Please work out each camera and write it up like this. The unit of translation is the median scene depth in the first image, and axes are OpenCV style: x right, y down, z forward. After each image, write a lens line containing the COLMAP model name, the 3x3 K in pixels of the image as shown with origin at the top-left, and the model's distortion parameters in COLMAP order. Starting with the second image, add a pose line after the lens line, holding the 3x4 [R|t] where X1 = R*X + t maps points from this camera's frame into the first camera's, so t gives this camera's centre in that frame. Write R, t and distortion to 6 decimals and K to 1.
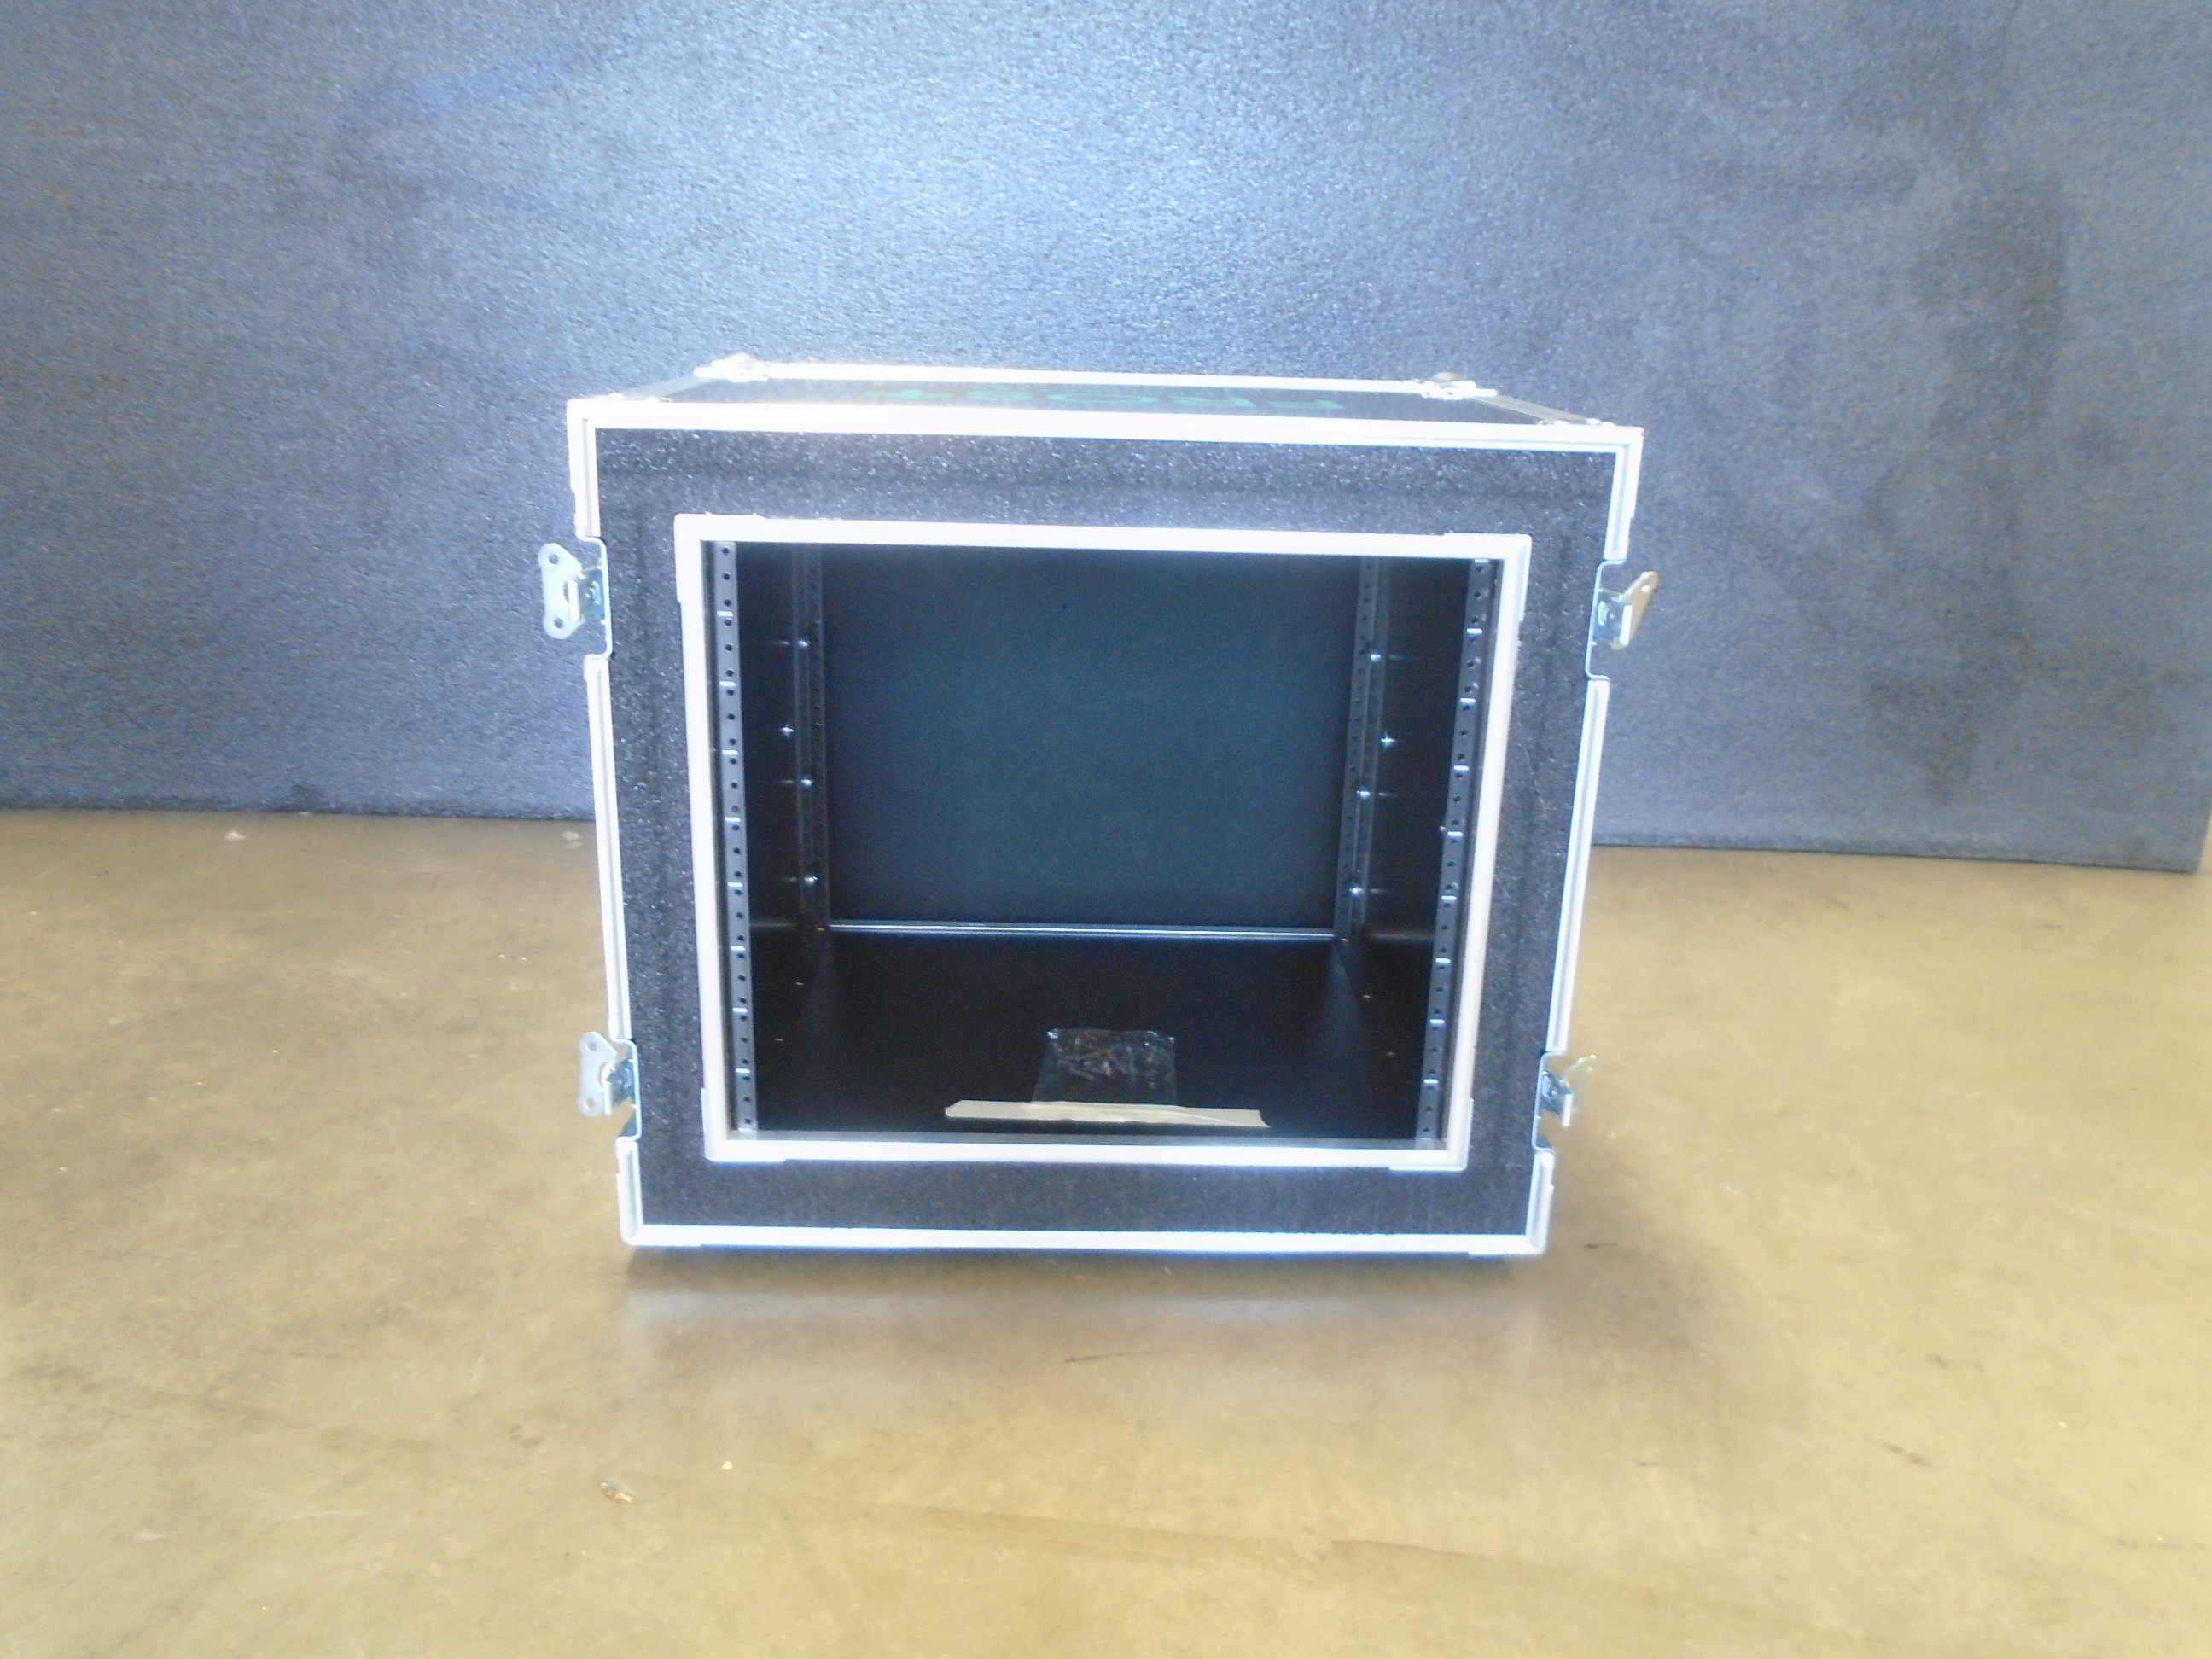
lens RADIAL K [[1669.5, 0, 1102.6], [0, 1669.5, 820.4], [0, 0, 1]] dist [-0.009773, 0.001119]
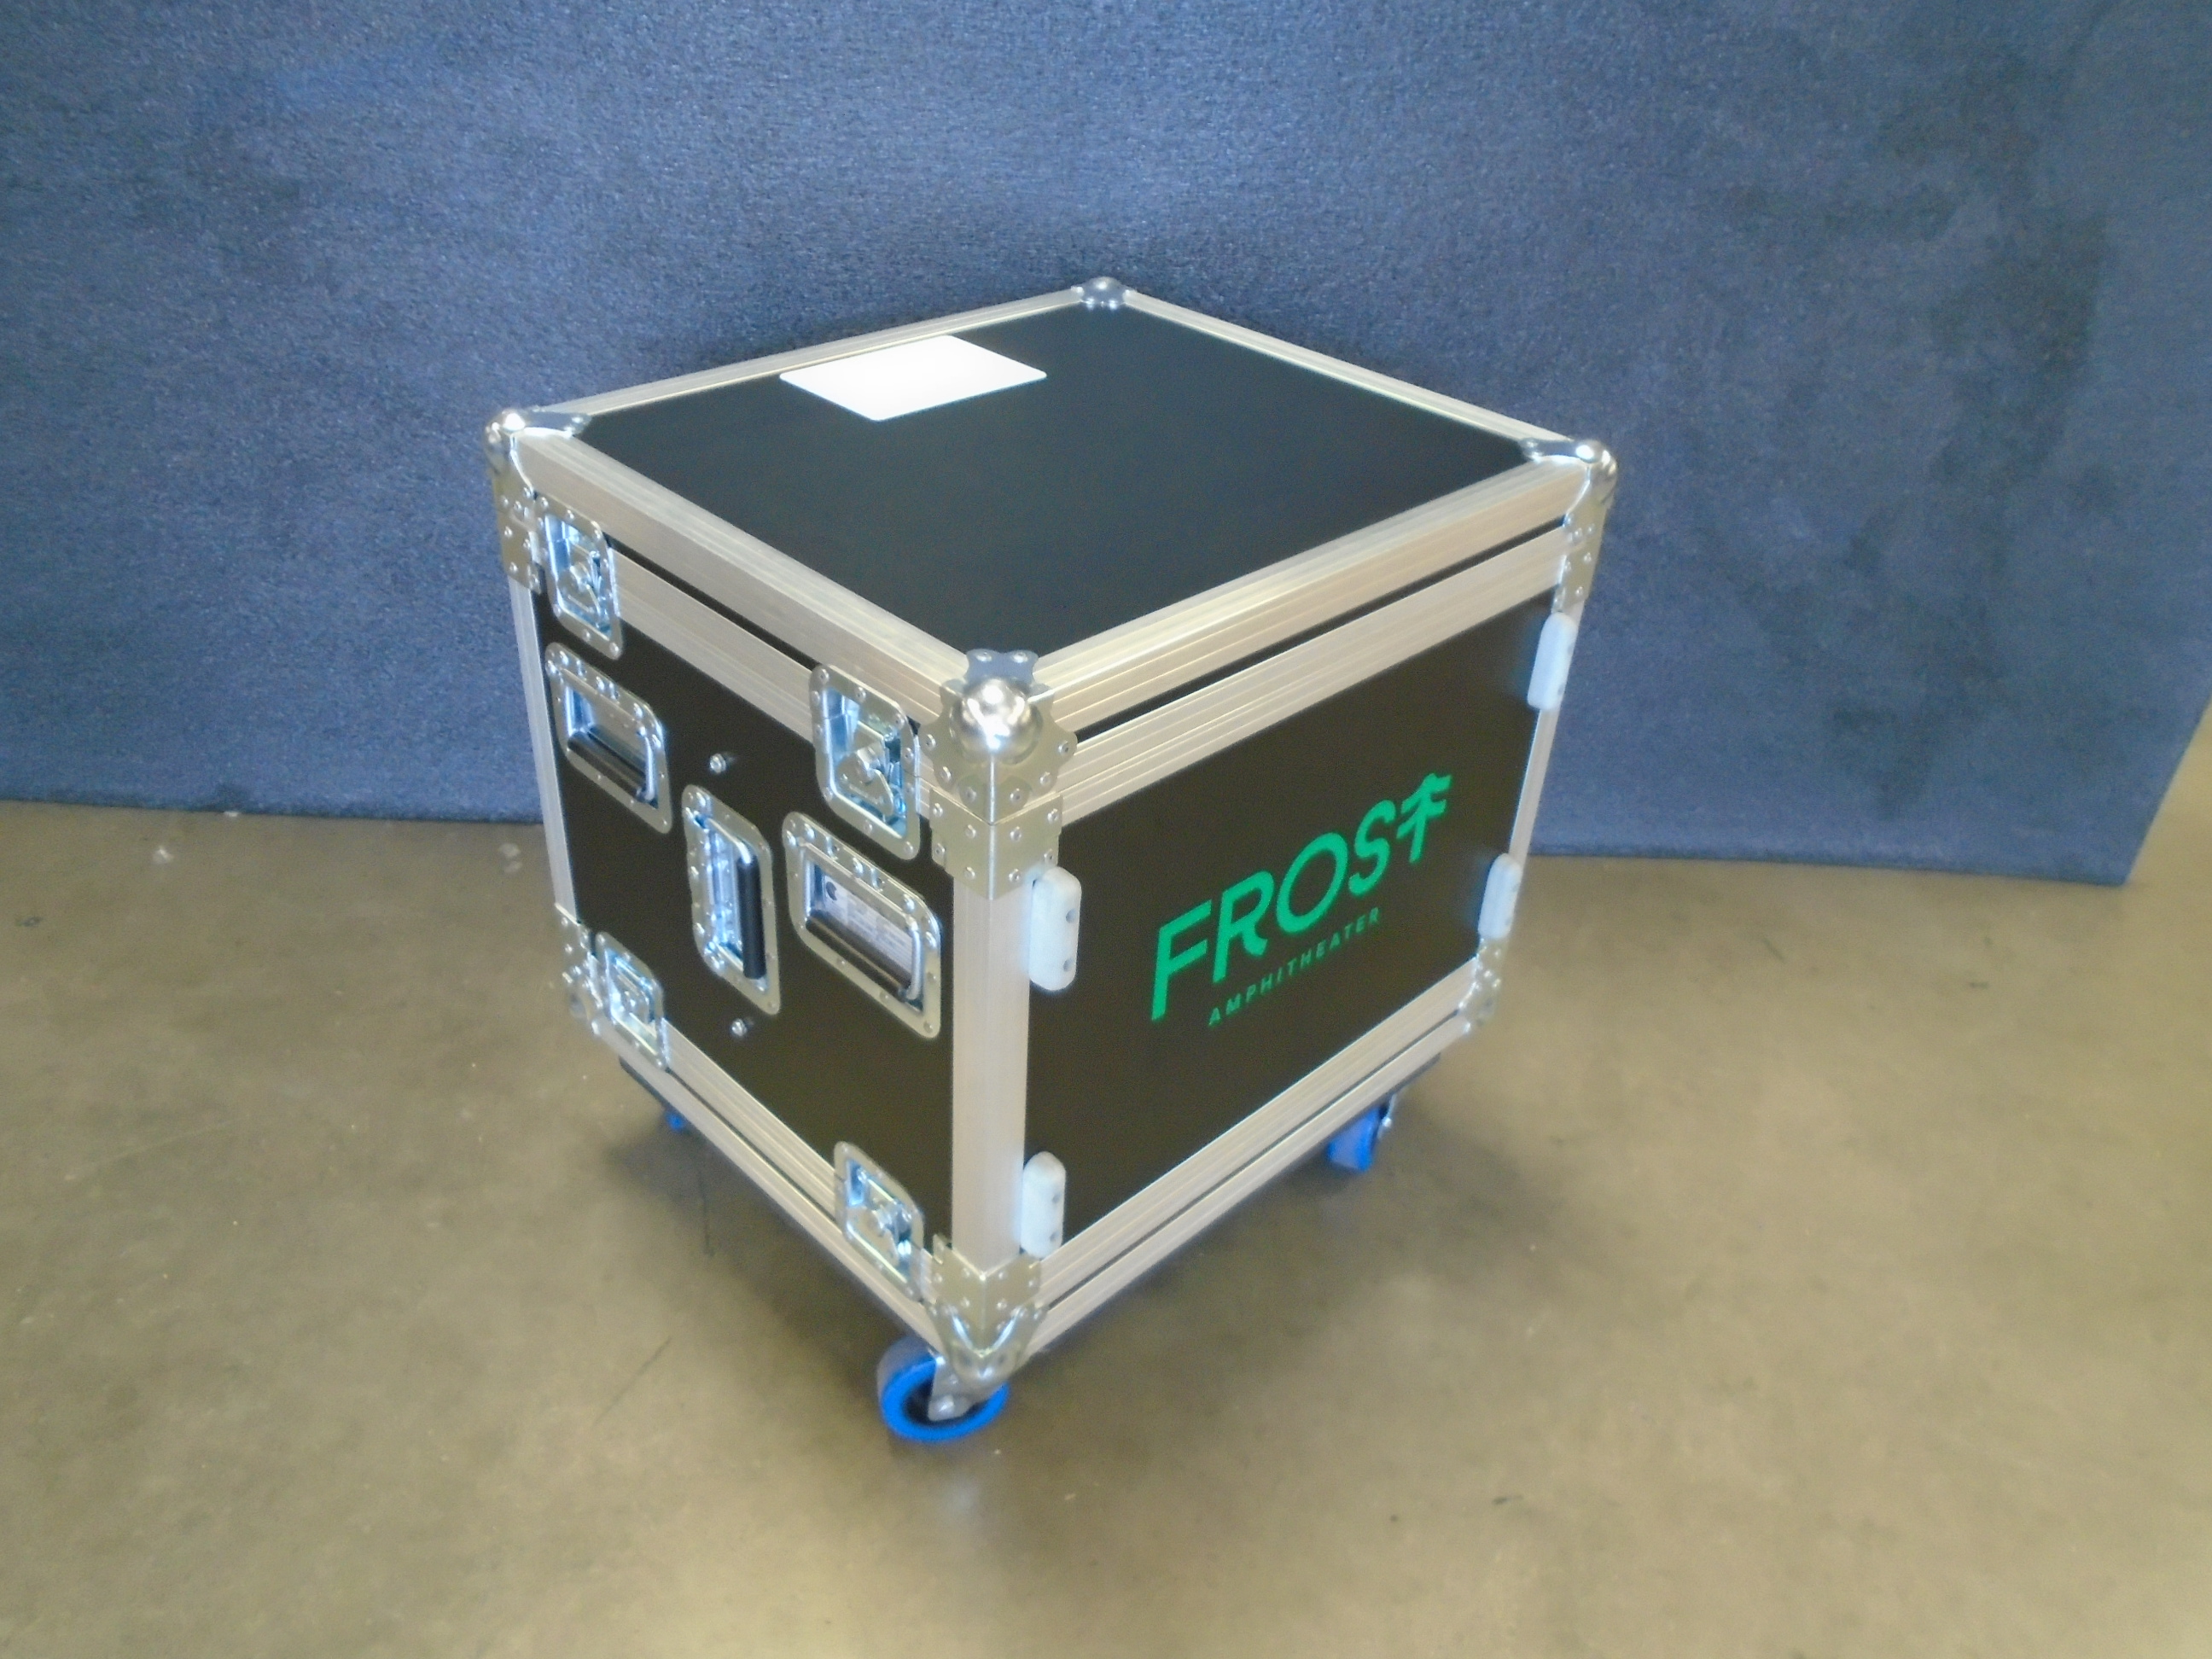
lens RADIAL K [[1669.5, 0, 1097.7], [0, 1669.5, 810.8], [0, 0, 1]] dist [-0.009773, 0.001119]
pose [[0.999522, 0.013785, 0.027654, 0.000755], [-0.020438, 0.966173, 0.257084, -0.295078], [-0.023175, -0.257526, 0.965993, 0.048423]]
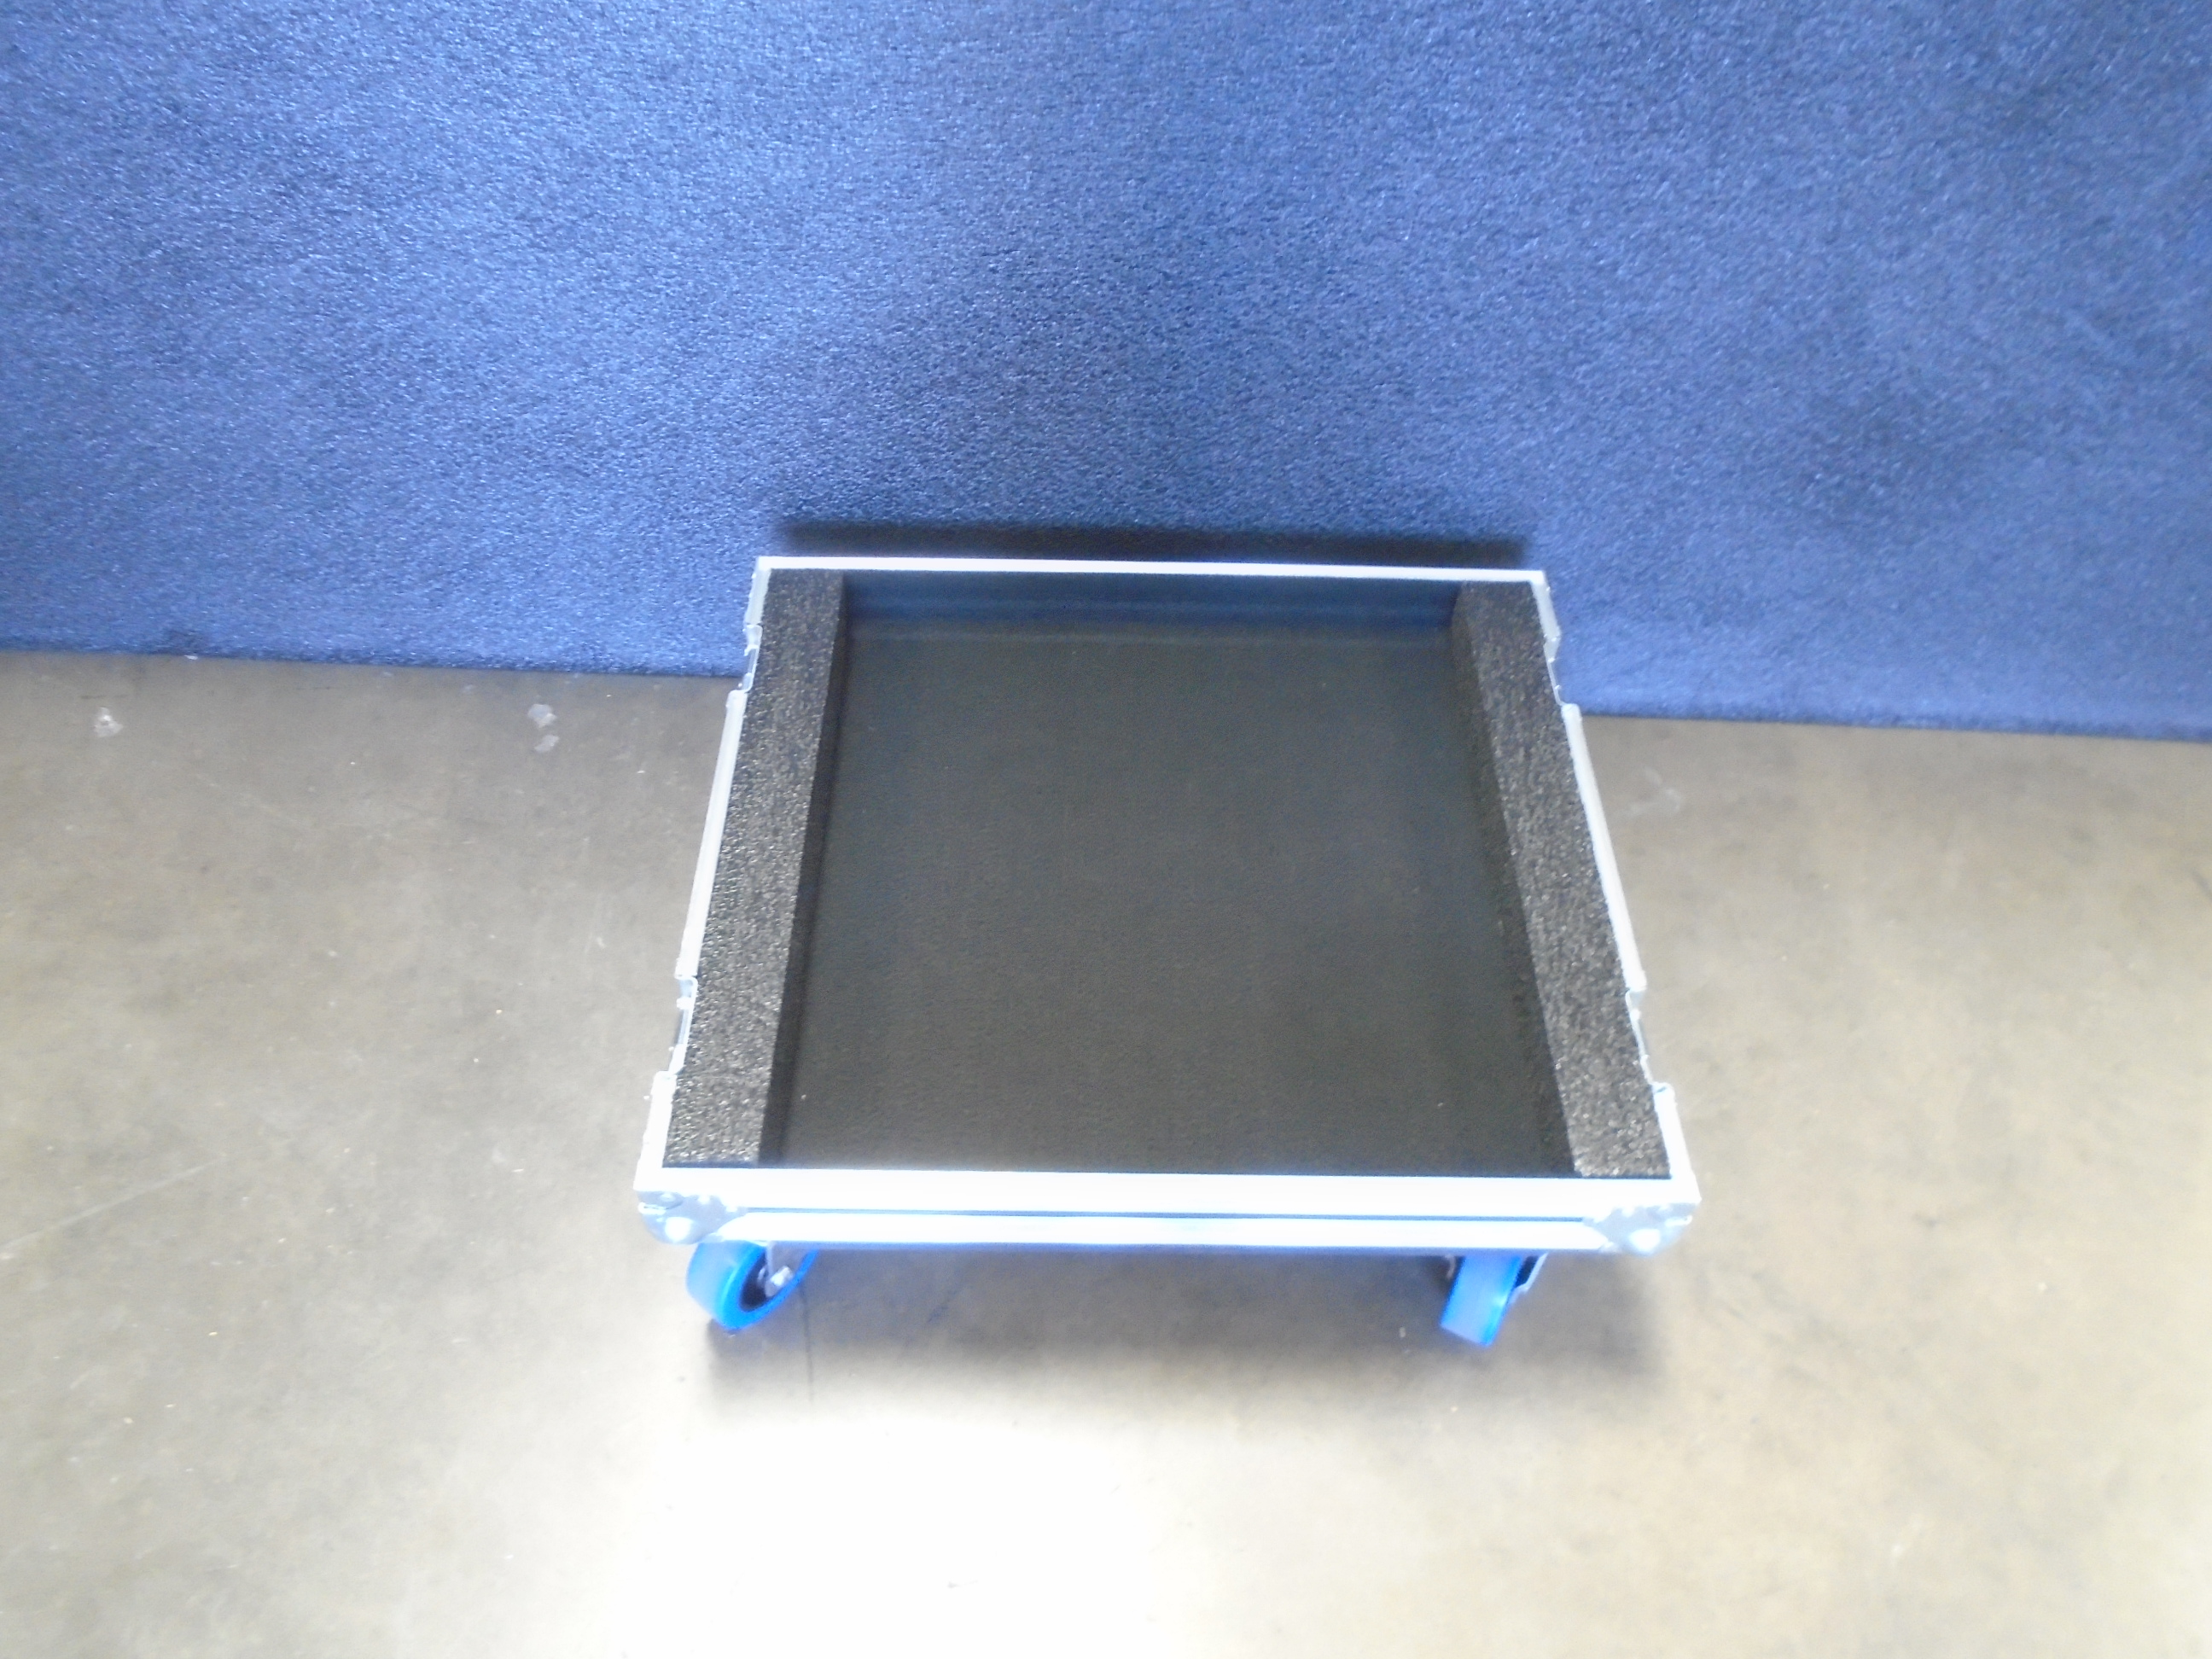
lens RADIAL K [[1669.5, 0, 1101.7], [0, 1669.5, 775.8], [0, 0, 1]] dist [-0.009773, 0.001119]
pose [[0.999235, 0.026734, -0.028561, -0.043623], [-0.007814, 0.851756, 0.523881, -0.399479], [0.038332, -0.523257, 0.851312, 0.374072]]
